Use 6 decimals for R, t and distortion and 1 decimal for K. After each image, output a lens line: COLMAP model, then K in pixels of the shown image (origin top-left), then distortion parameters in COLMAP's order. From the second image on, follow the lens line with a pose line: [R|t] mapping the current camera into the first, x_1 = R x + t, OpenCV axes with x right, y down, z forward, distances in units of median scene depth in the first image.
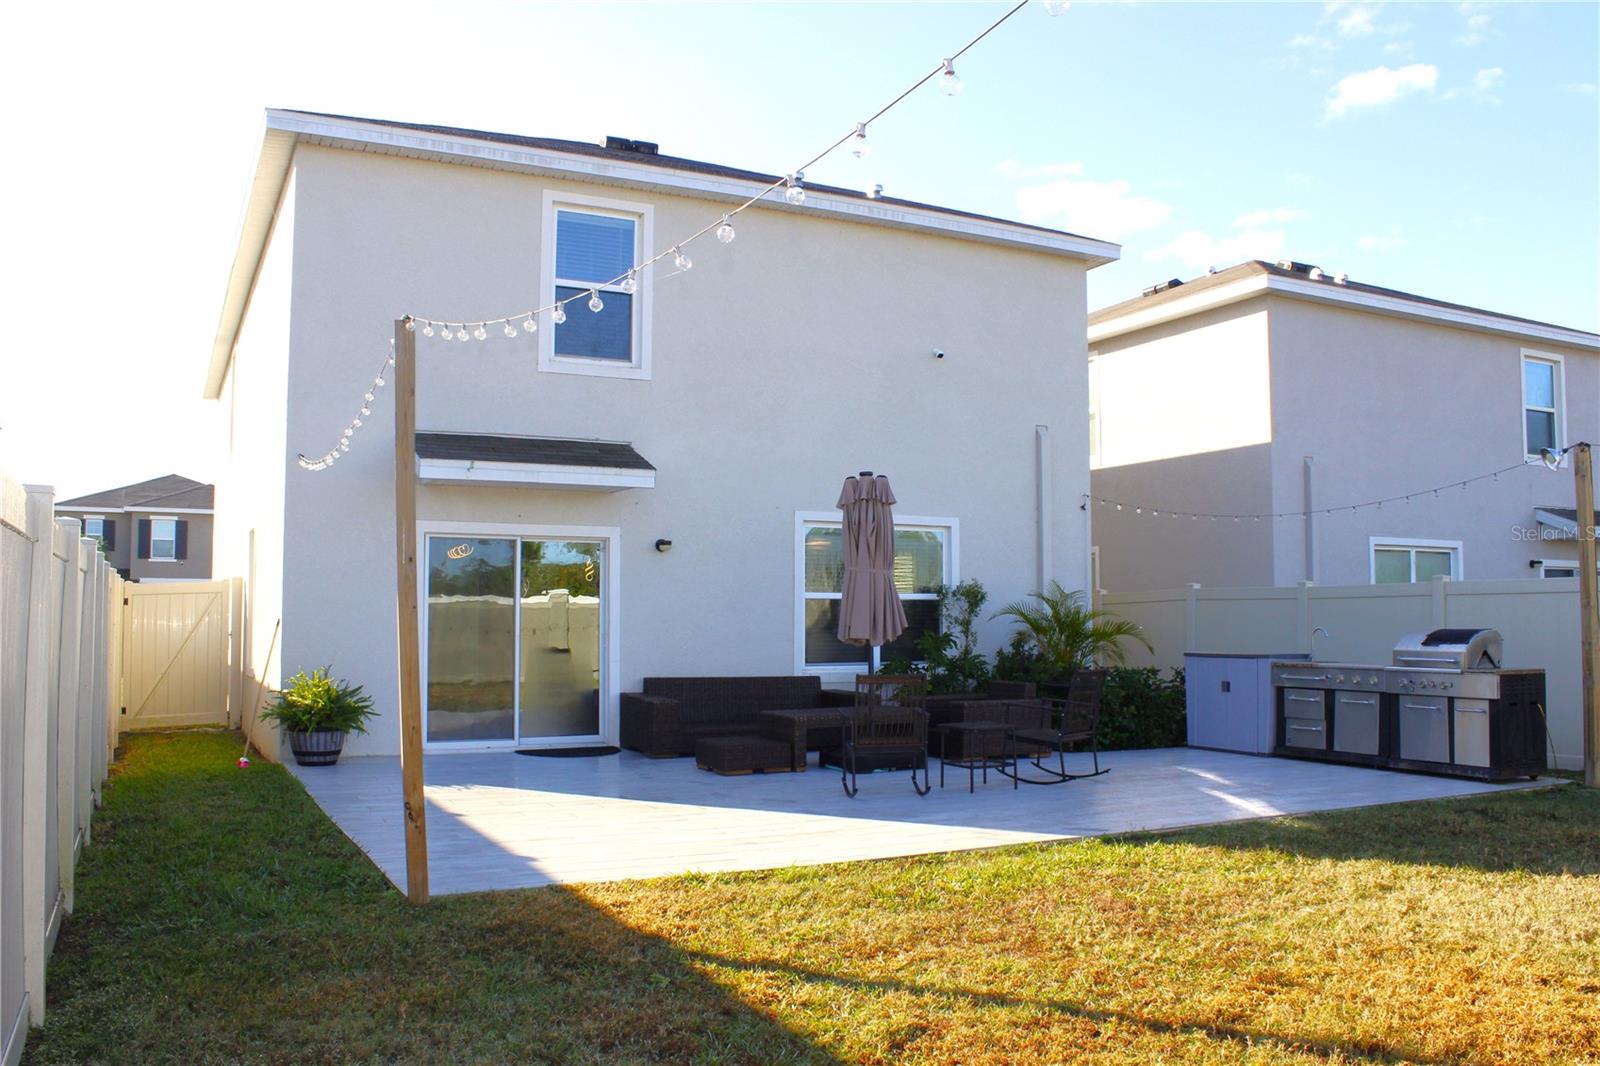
lens RADIAL K [[1340.3, 0, 802.3], [0, 1340.3, 543.7], [0, 0, 1]] dist [-0.161299, 0.125982]
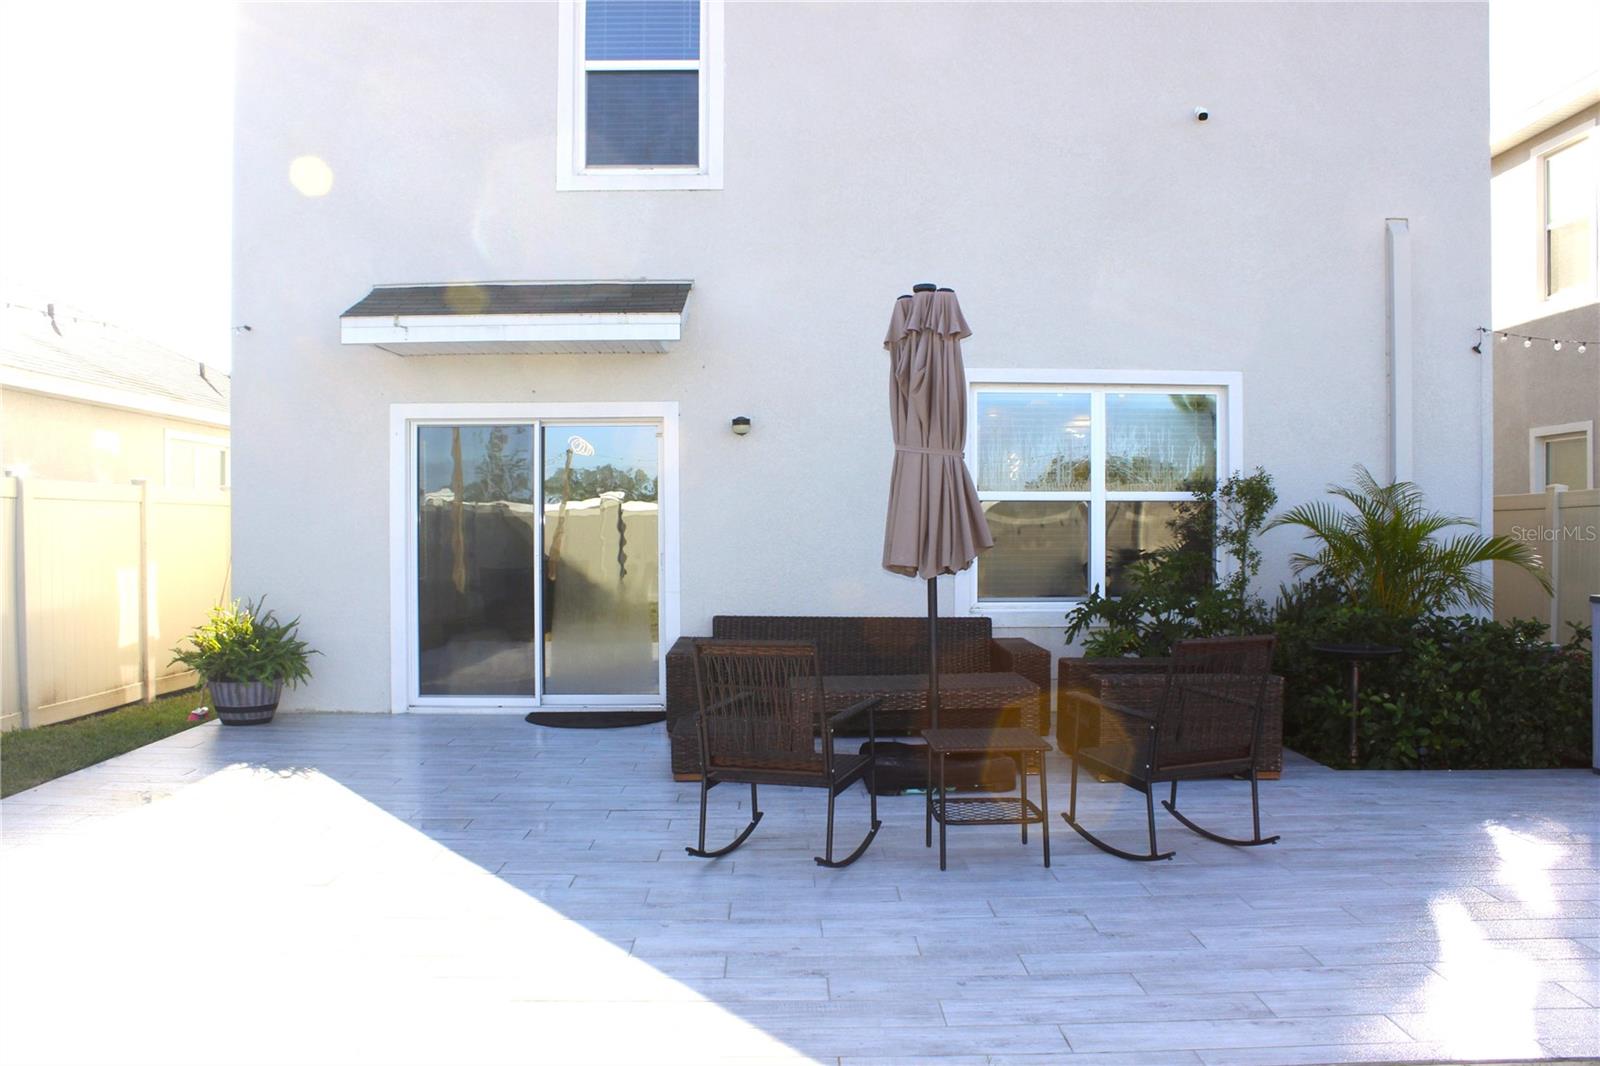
lens RADIAL K [[1340.3, 0, 802.3], [0, 1340.3, 543.7], [0, 0, 1]] dist [-0.161299, 0.125982]
pose [[0.899341, 0.003576, -0.437232, 0.228476], [0.026335, 0.997708, 0.062329, 0.020030], [0.436453, -0.067570, 0.897186, 0.390033]]
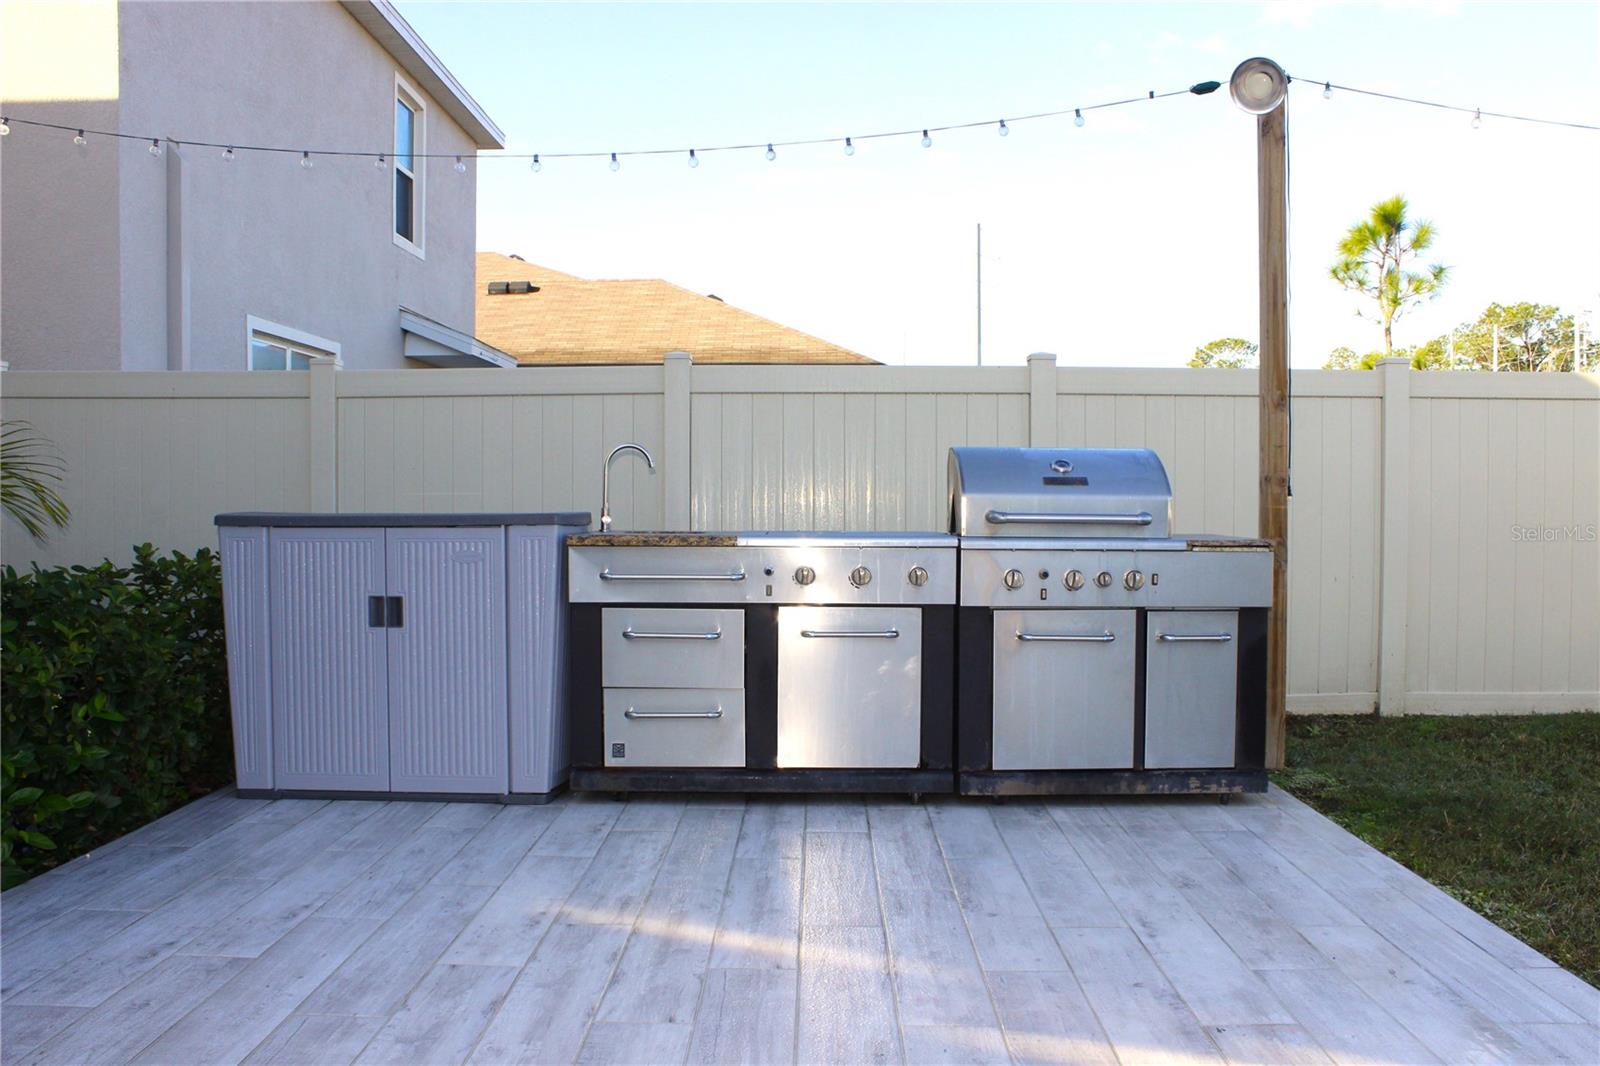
lens RADIAL K [[1340.3, 0, 802.3], [0, 1340.3, 543.7], [0, 0, 1]] dist [-0.161299, 0.125982]
pose [[0.455997, -0.030966, 0.889443, 0.063436], [-0.051724, 0.996783, 0.061220, 0.061679], [-0.888477, -0.073921, 0.452928, 0.717312]]
